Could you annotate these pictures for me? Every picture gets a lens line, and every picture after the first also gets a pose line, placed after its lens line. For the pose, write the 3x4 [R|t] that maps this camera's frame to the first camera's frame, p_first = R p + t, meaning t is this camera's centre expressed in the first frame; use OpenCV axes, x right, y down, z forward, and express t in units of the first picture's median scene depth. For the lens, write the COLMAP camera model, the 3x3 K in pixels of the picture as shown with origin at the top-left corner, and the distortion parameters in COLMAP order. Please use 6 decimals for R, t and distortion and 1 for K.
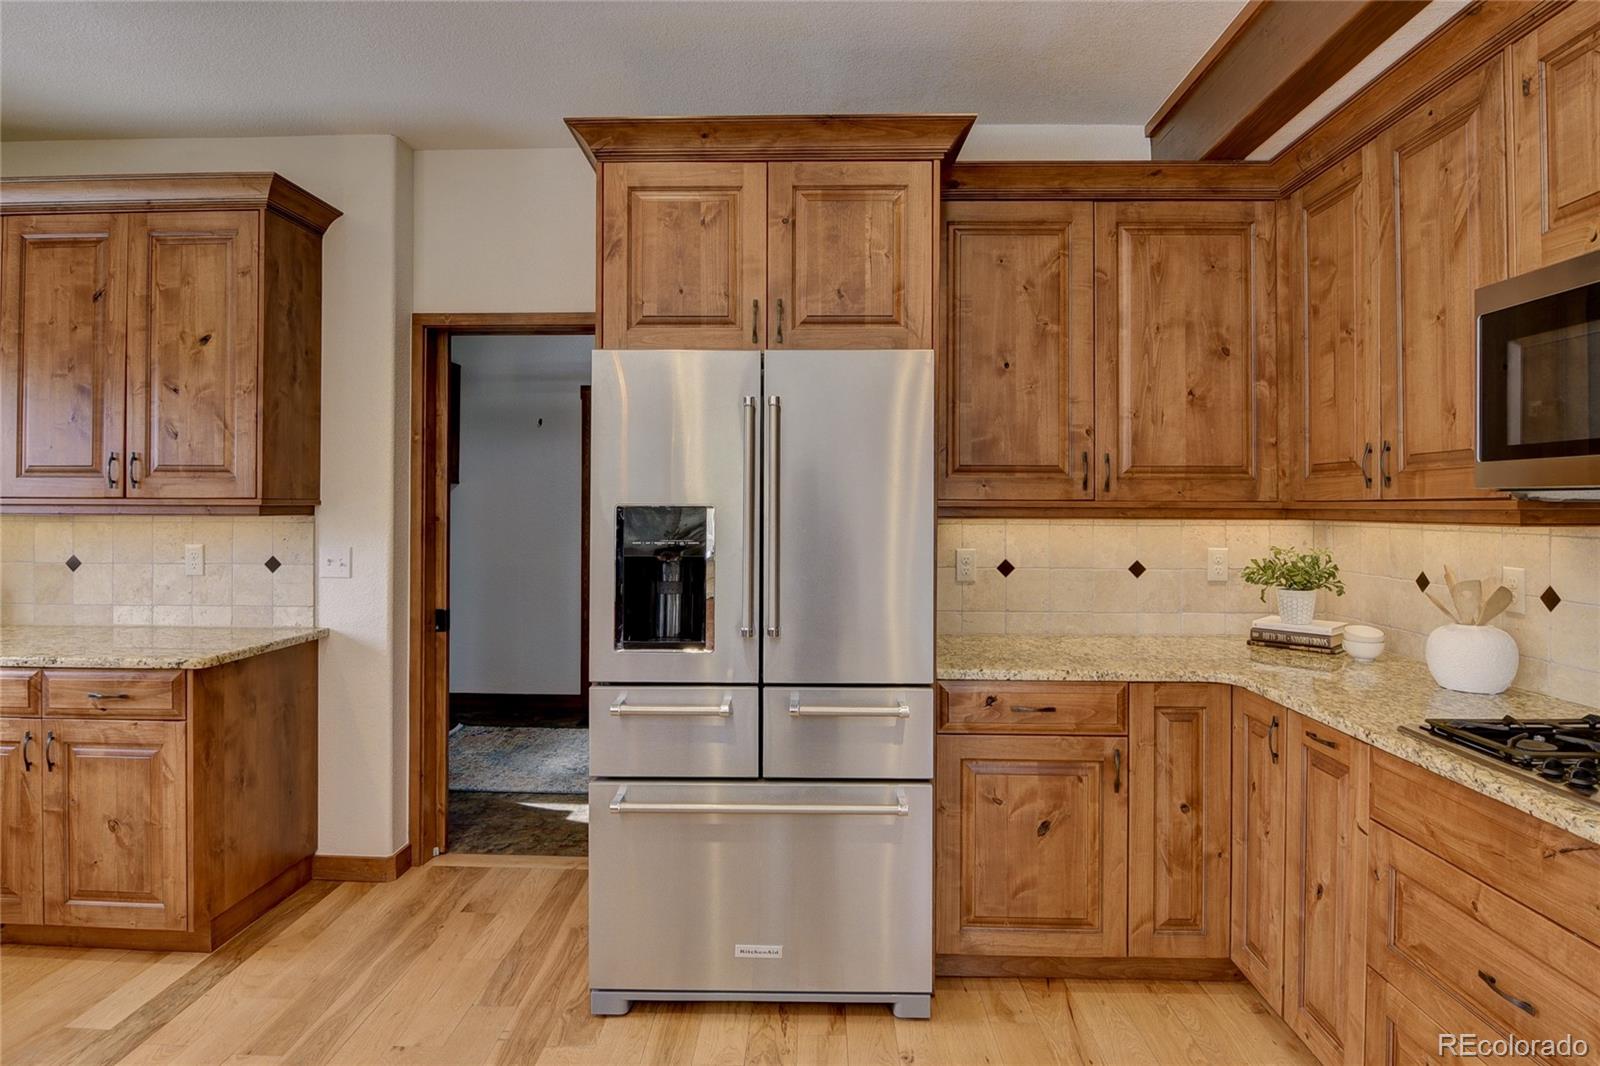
lens RADIAL K [[881.9, 0, 800.0], [0, 881.9, 533.0], [0, 0, 1]] dist [0.000985, -0.012548]
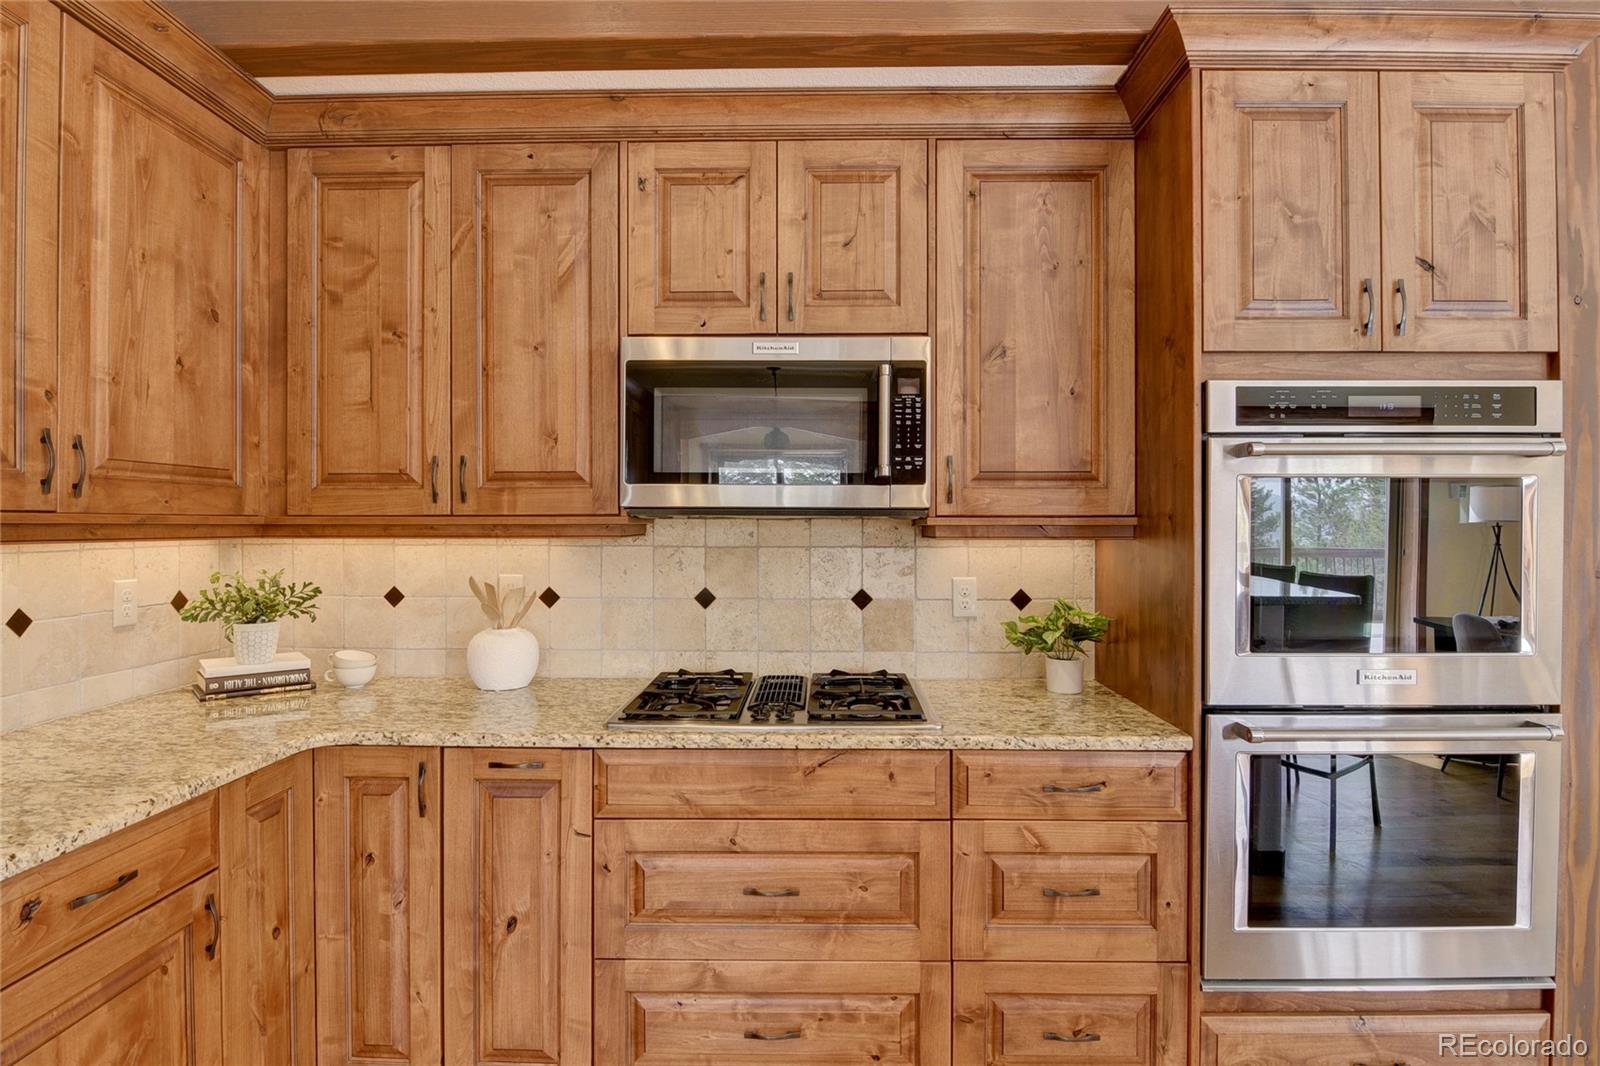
lens RADIAL K [[825.4, 0, 801.1], [0, 825.4, 536.8], [0, 0, 1]] dist [-0.002759, -0.011321]
pose [[-0.013664, -0.018236, 0.999740, -0.245707], [0.029996, 0.999376, 0.018639, -0.016822], [-0.999457, 0.030242, -0.013108, 0.559323]]
